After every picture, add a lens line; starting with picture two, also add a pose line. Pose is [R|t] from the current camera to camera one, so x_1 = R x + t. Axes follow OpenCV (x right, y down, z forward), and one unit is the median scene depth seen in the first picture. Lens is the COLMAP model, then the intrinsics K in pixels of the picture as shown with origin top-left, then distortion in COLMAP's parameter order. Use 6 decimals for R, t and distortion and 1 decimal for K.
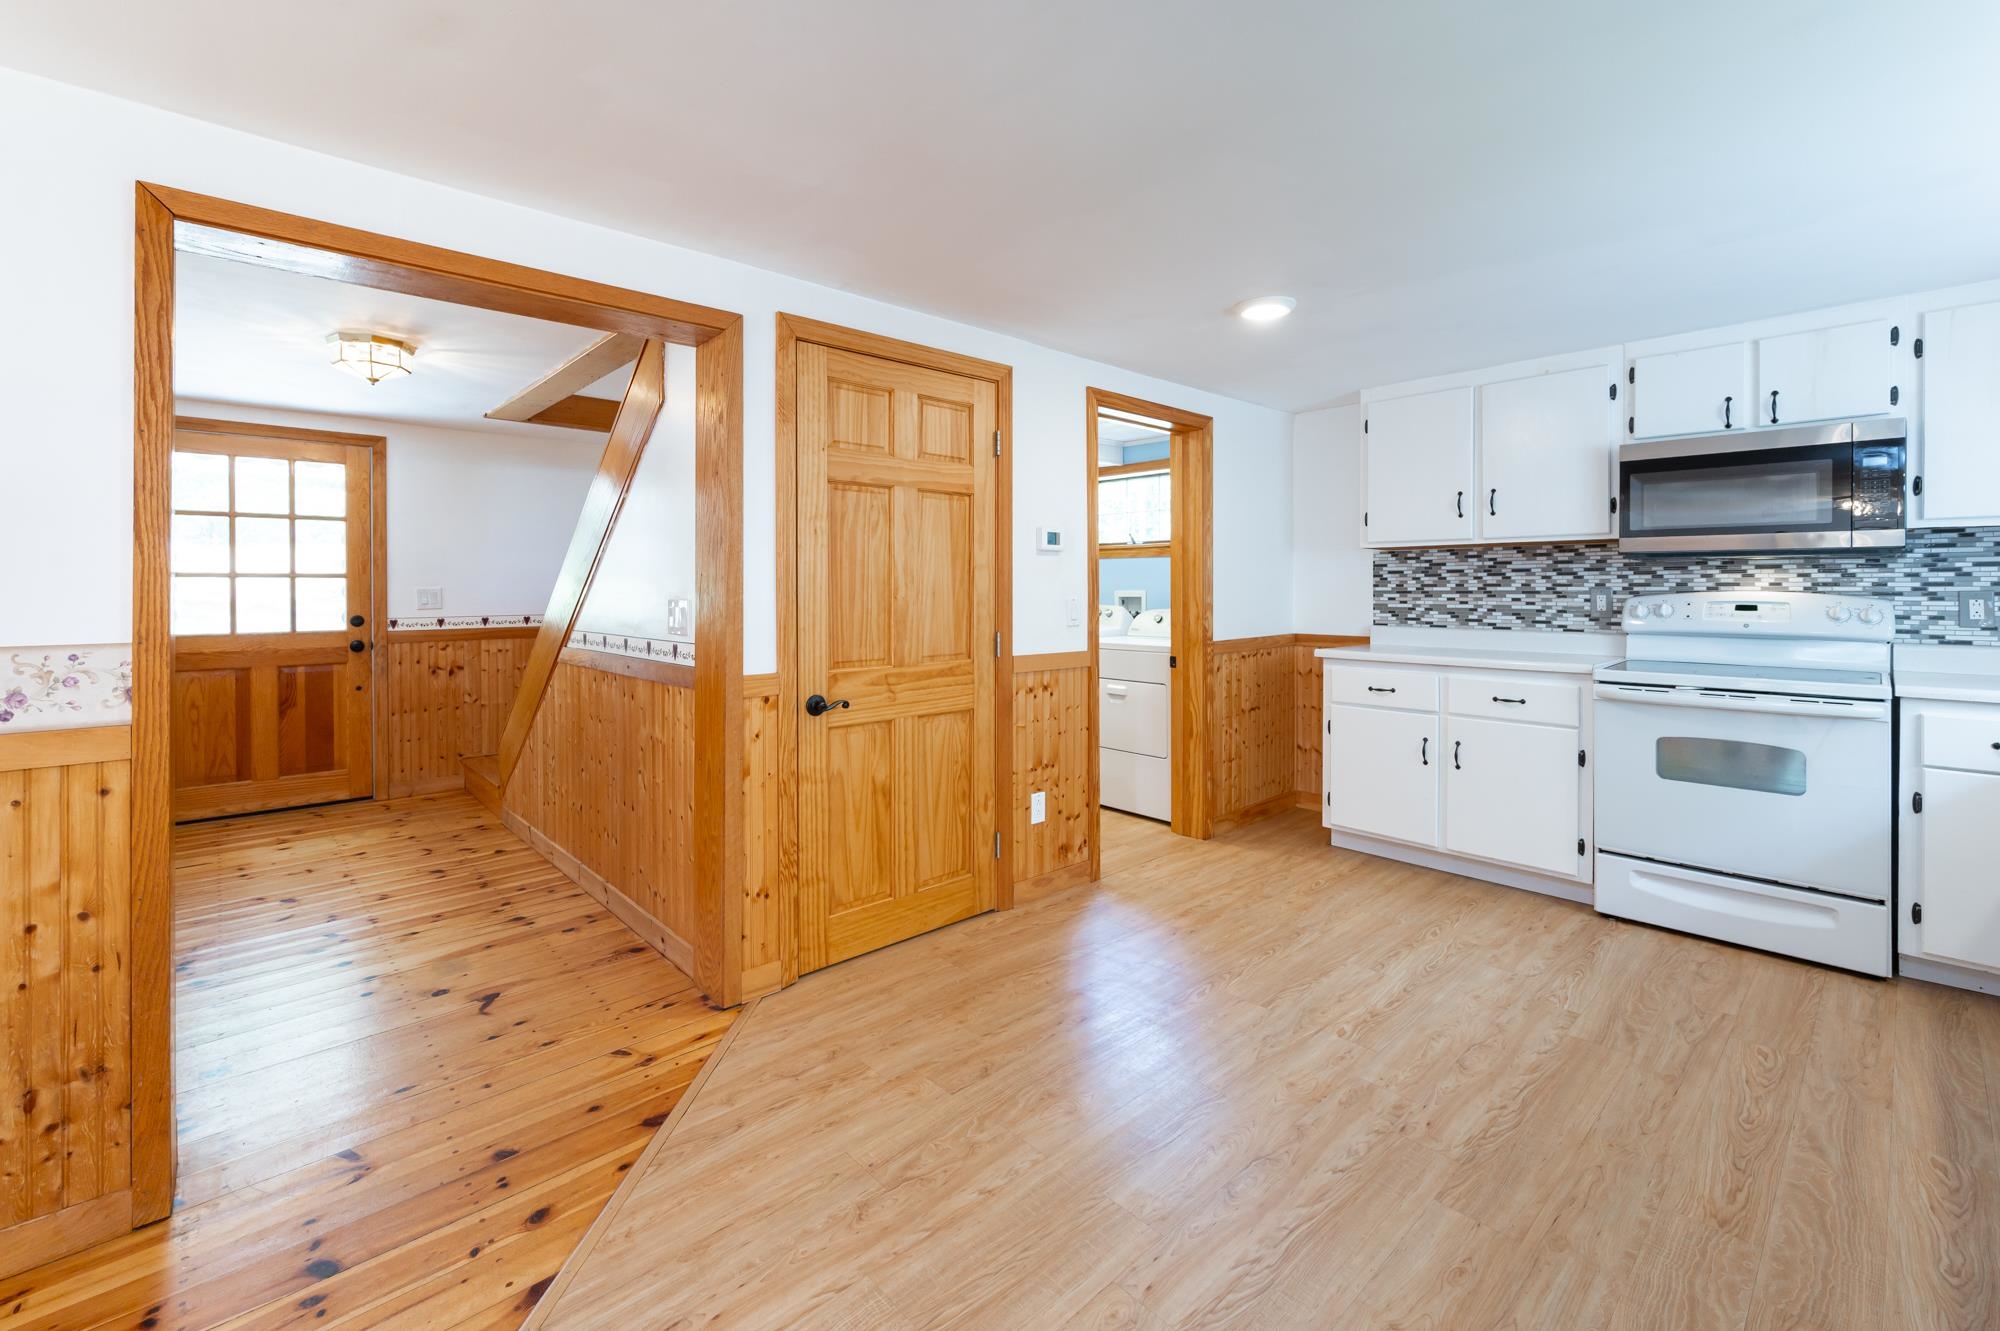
lens RADIAL K [[809.1, 0, 991.4], [0, 809.1, 593.9], [0, 0, 1]] dist [-0.009166, 0.000855]
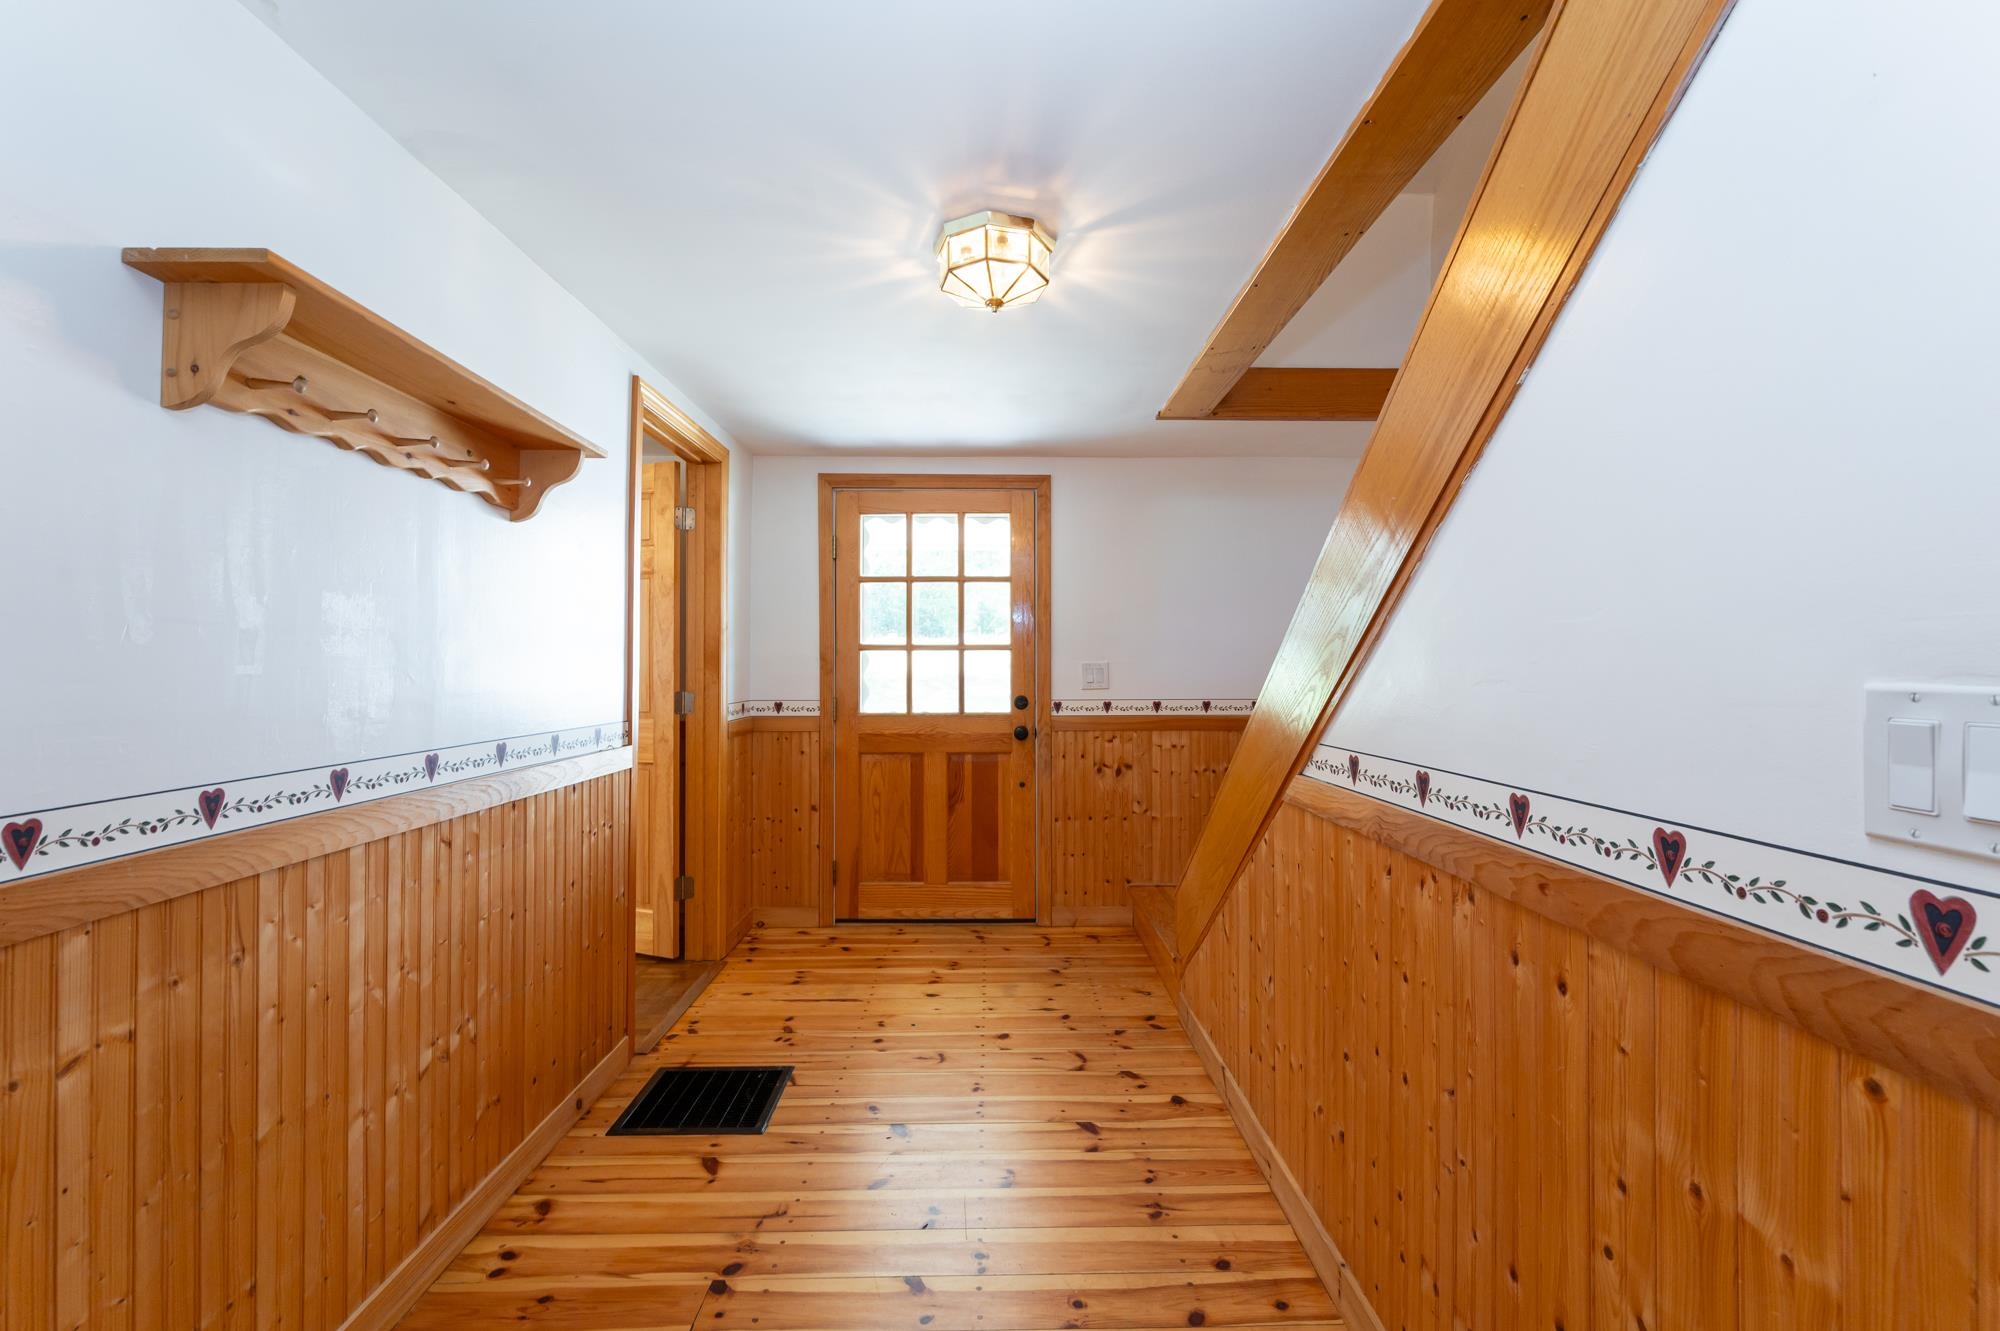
lens RADIAL K [[809.1, 0, 1019.6], [0, 809.1, 659.8], [0, 0, 1]] dist [-0.009166, 0.000855]
pose [[0.749174, -0.006088, -0.662345, -0.252258], [-0.004432, 0.999889, -0.014204, 0.002357], [0.662358, 0.013576, 0.749064, 0.394518]]
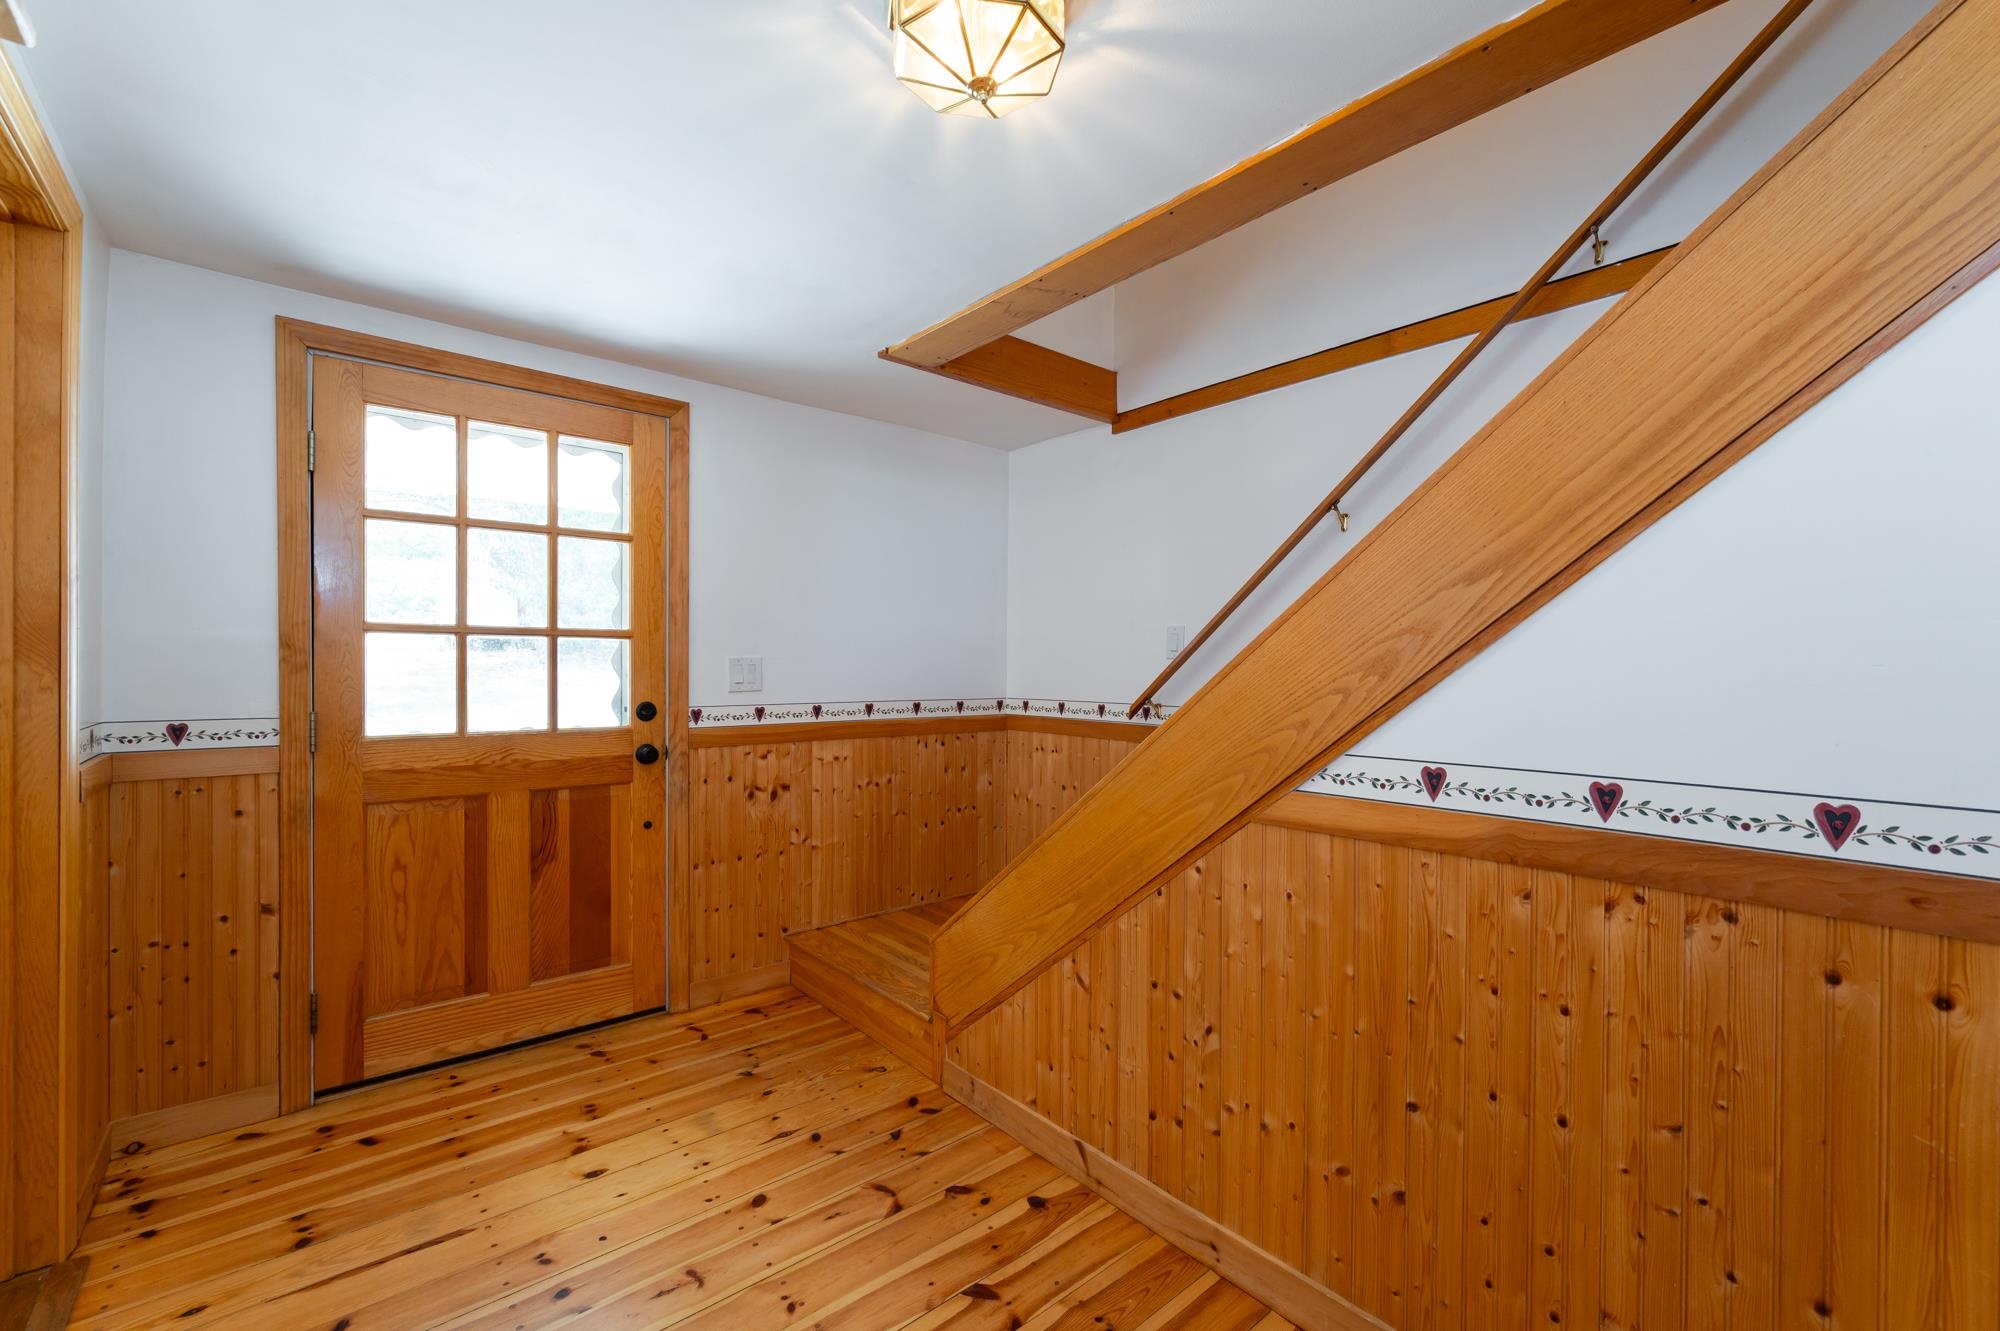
lens RADIAL K [[809.1, 0, 992.7], [0, 809.1, 669.9], [0, 0, 1]] dist [-0.009166, 0.000855]
pose [[0.998768, 0.007903, -0.048992, -0.521985], [-0.008024, 0.999965, -0.002282, 0.002864], [0.048972, 0.002672, 0.998797, 0.434663]]
